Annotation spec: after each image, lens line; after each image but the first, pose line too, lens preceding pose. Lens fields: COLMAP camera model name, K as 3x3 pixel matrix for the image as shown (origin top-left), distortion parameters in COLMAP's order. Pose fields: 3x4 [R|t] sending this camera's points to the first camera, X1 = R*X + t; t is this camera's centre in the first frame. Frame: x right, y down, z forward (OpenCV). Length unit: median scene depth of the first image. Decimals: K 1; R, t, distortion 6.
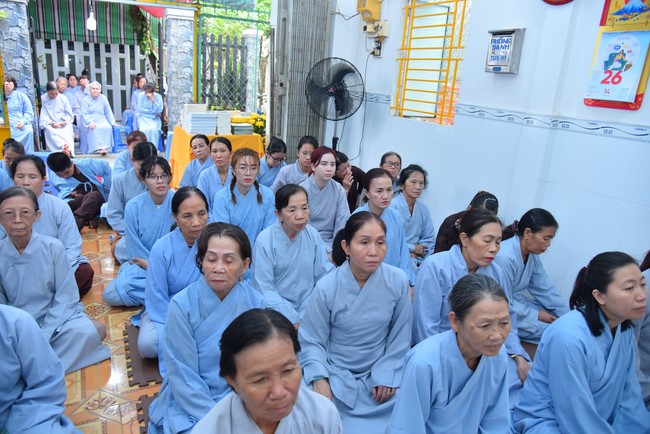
lens RADIAL K [[465.9, 0, 322.0], [0, 465.9, 217.8], [0, 0, 1]] dist [-0.049883, 0.000394]
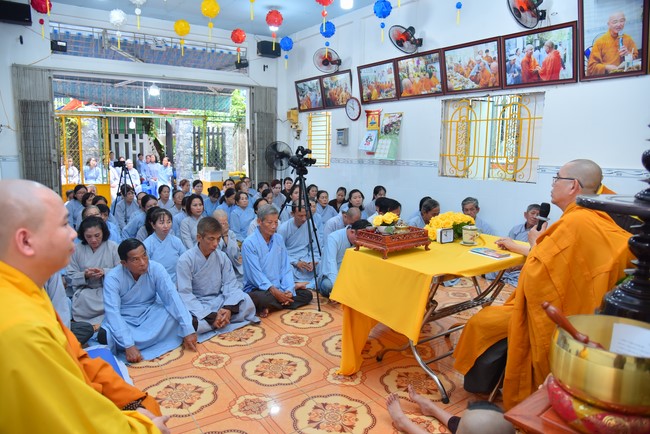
lens RADIAL K [[465.9, 0, 325.9], [0, 465.9, 216.9], [0, 0, 1]] dist [-0.049883, 0.000394]
pose [[0.993245, -0.054753, 0.102307, 0.003008], [0.069669, 0.986464, -0.148441, 0.197355], [-0.092794, 0.154566, 0.983615, -0.630017]]
